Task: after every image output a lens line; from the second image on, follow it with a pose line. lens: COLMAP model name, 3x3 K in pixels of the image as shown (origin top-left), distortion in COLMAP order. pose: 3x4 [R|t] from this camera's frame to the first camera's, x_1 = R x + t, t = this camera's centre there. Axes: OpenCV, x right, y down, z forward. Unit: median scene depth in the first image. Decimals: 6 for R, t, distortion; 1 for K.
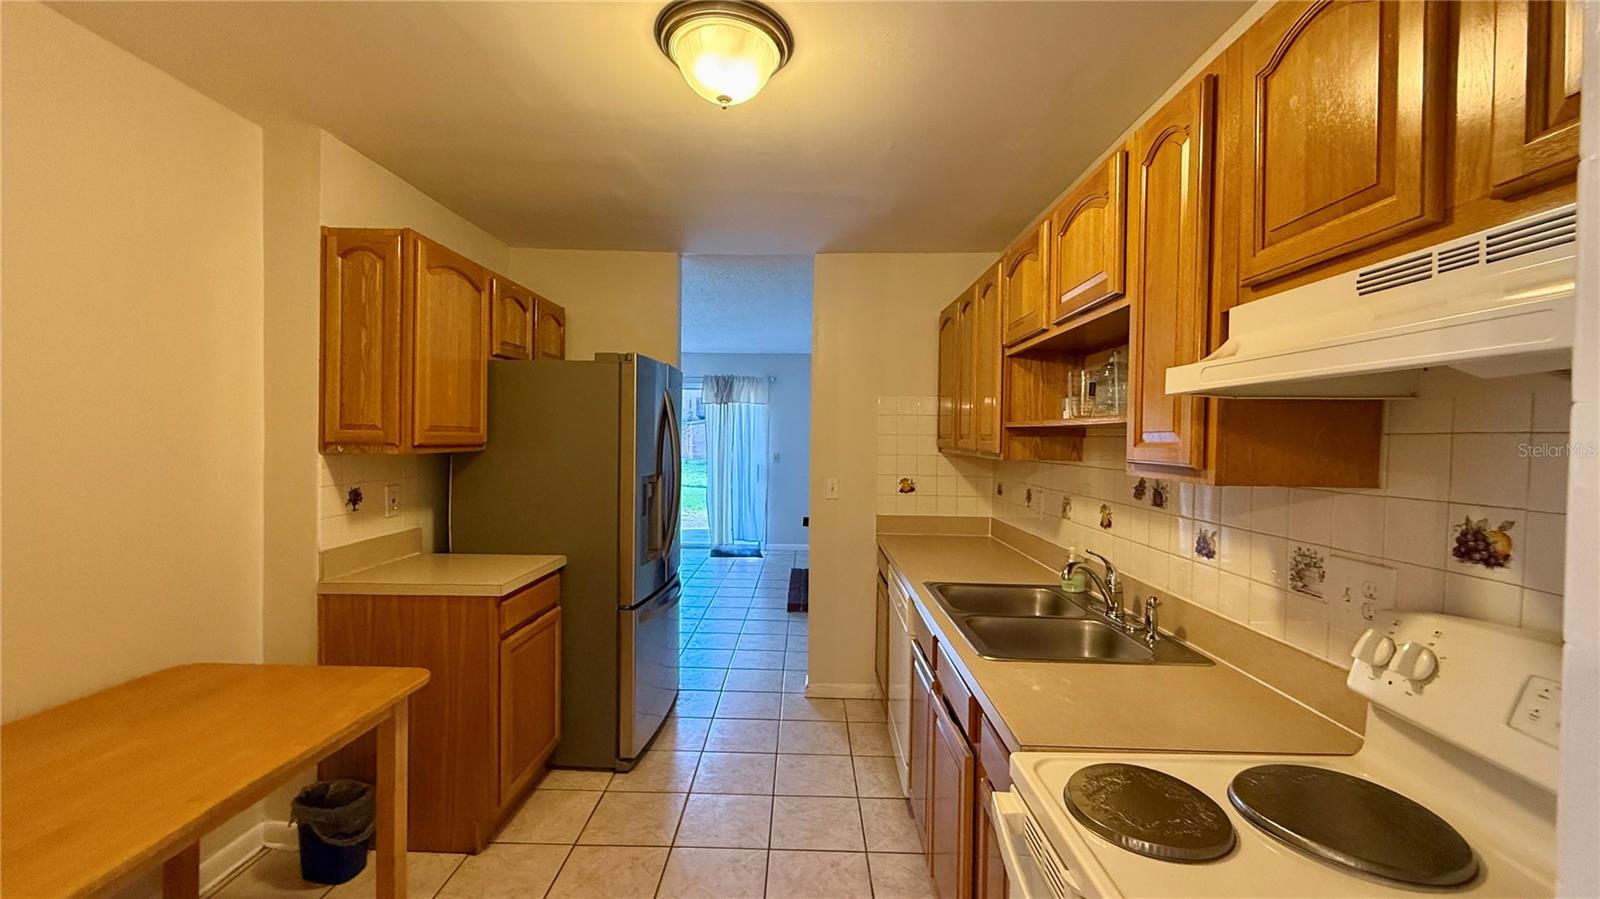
lens RADIAL K [[633.0, 0, 785.2], [0, 633.0, 449.0], [0, 0, 1]] dist [0.000604, 0.000001]
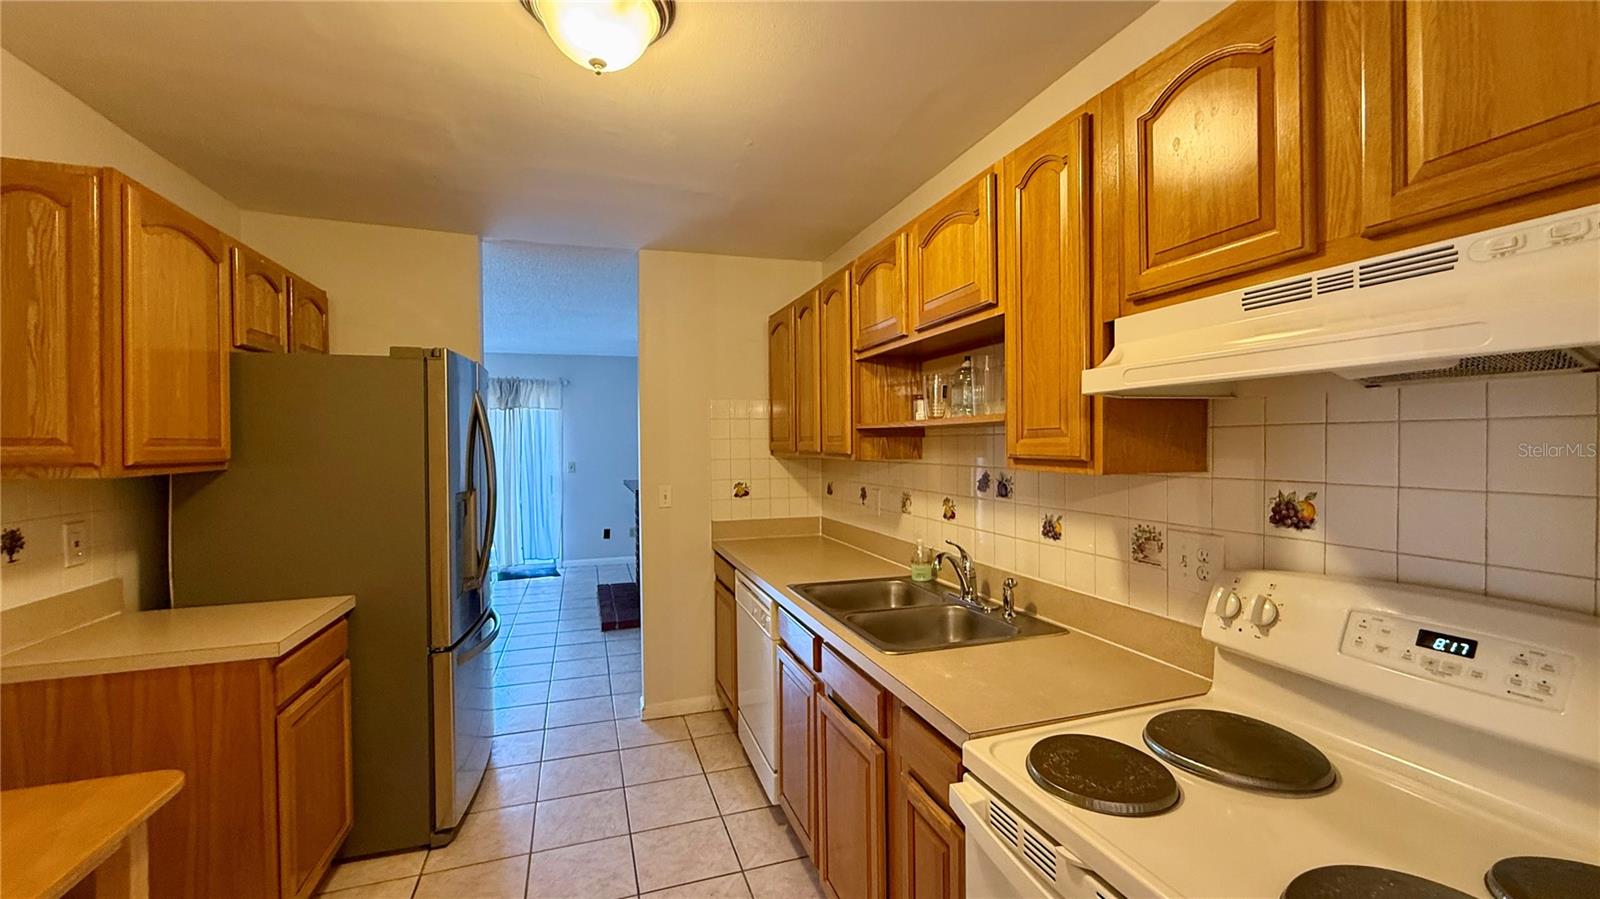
lens RADIAL K [[637.1, 0, 795.5], [0, 637.1, 448.3], [0, 0, 1]] dist [-0.000248, -0.000209]
pose [[0.941888, -0.025488, 0.334960, -0.099150], [0.028775, 0.999574, -0.004854, 0.000031], [-0.334693, 0.014210, 0.942220, 0.047990]]
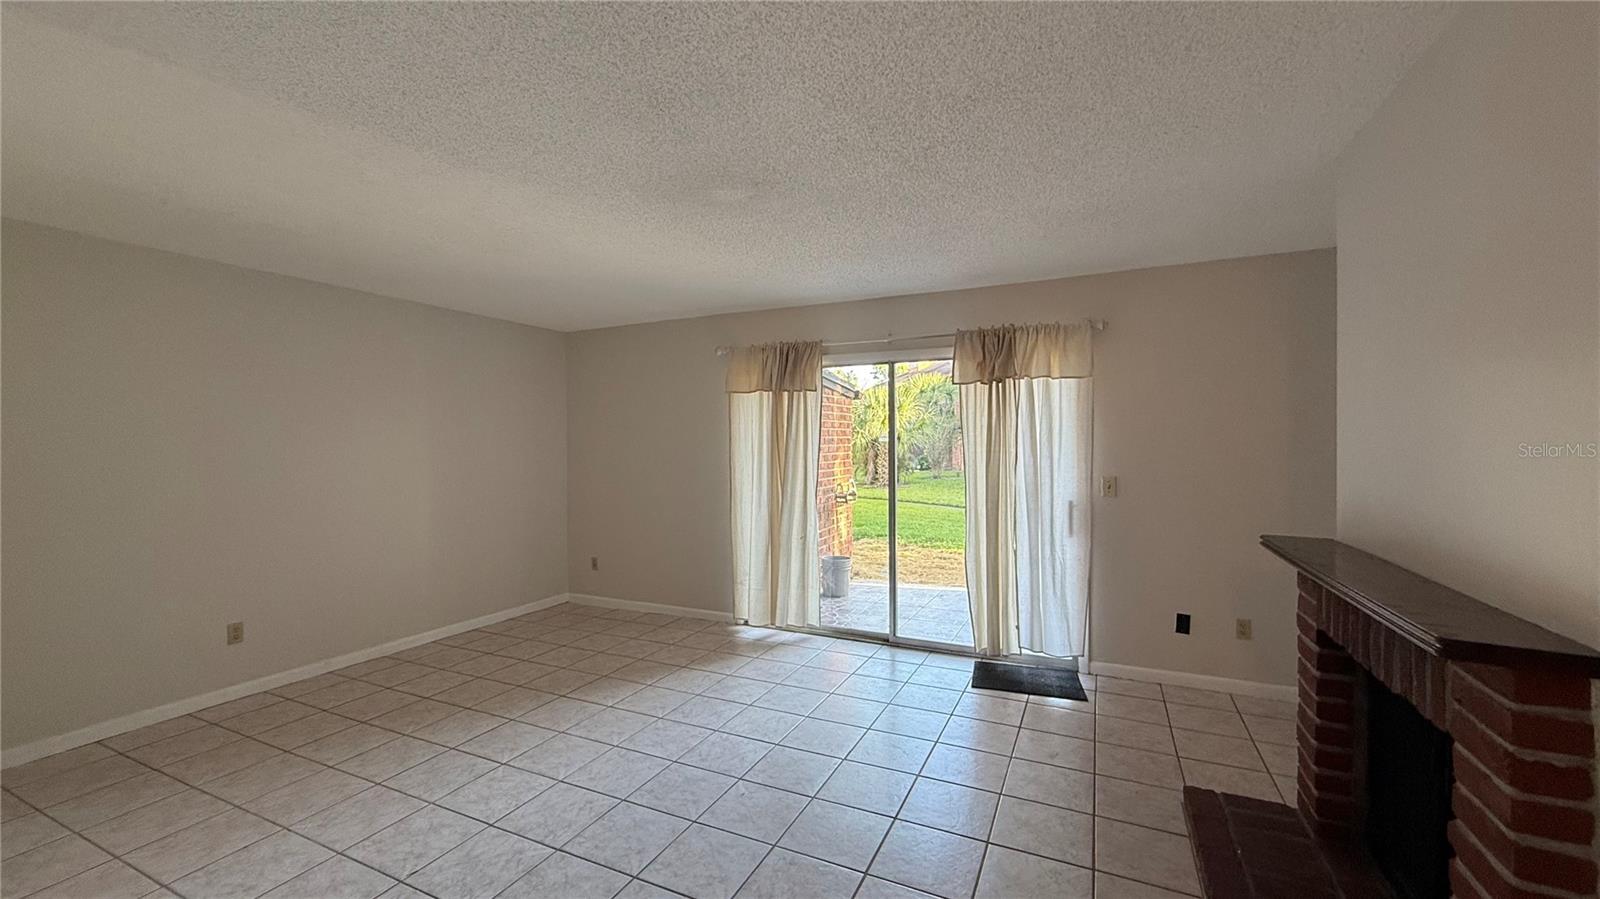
lens RADIAL K [[637.1, 0, 795.5], [0, 637.1, 448.3], [0, 0, 1]] dist [-0.000248, -0.000209]
pose [[0.910220, -0.016546, -0.413794, -0.178593], [0.010965, 0.999814, -0.015861, -0.061458], [0.413979, 0.009900, 0.910232, 2.567490]]
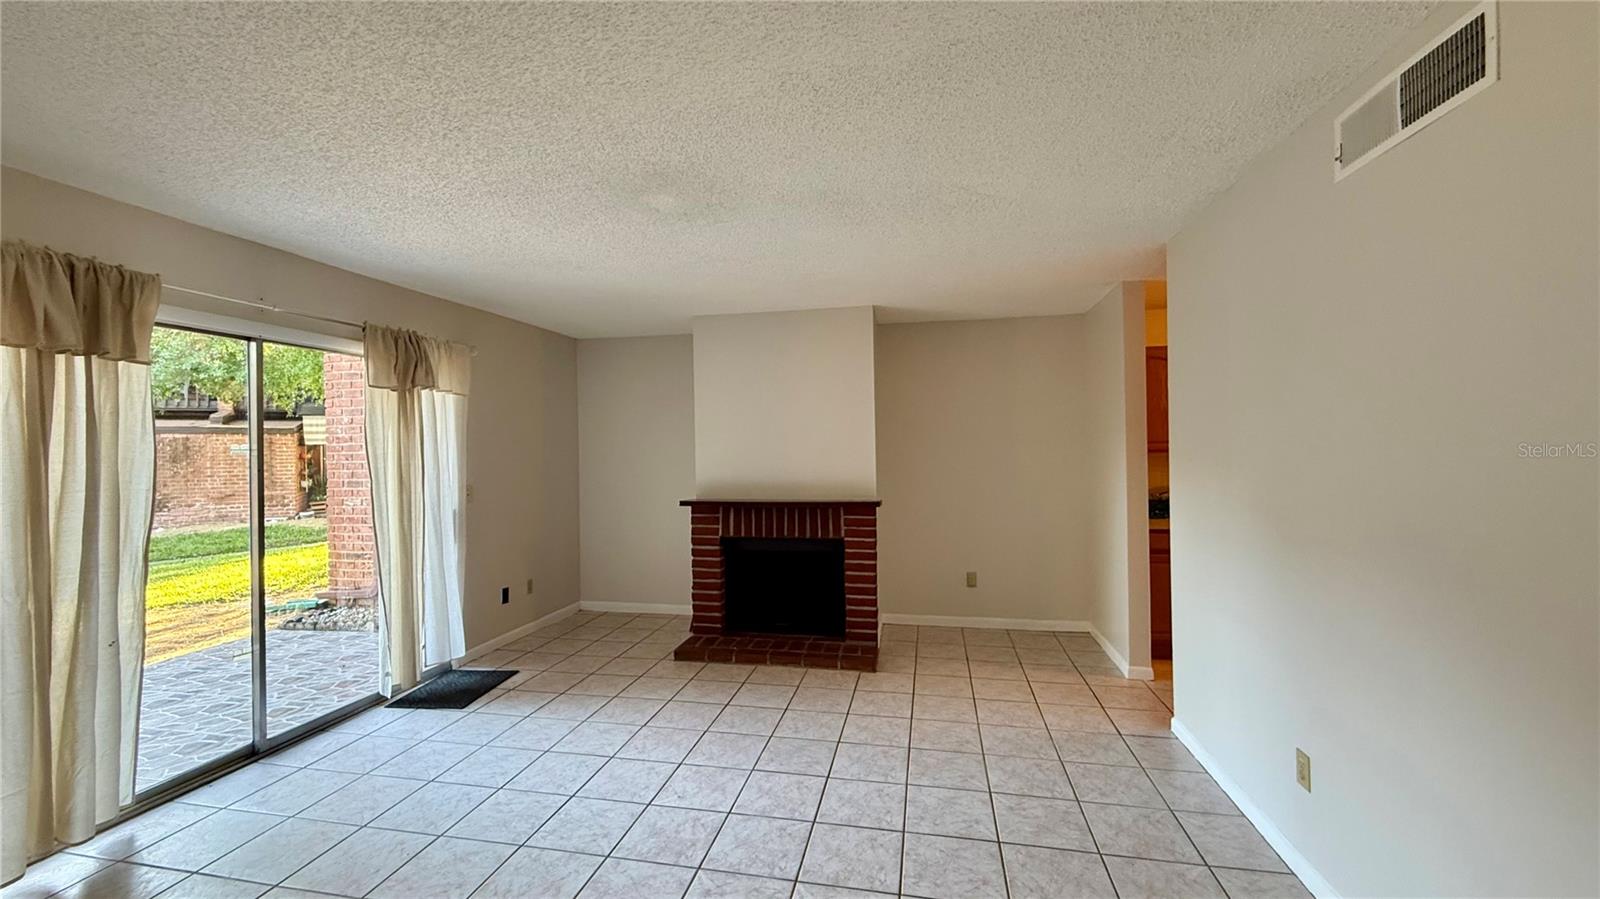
lens RADIAL K [[637.1, 0, 795.5], [0, 637.1, 448.3], [0, 0, 1]] dist [-0.000248, -0.000209]
pose [[0.183922, -0.017167, 0.982791, -2.910985], [0.032194, 0.999416, 0.011432, -0.133101], [-0.982414, 0.029537, 0.184367, 3.492443]]
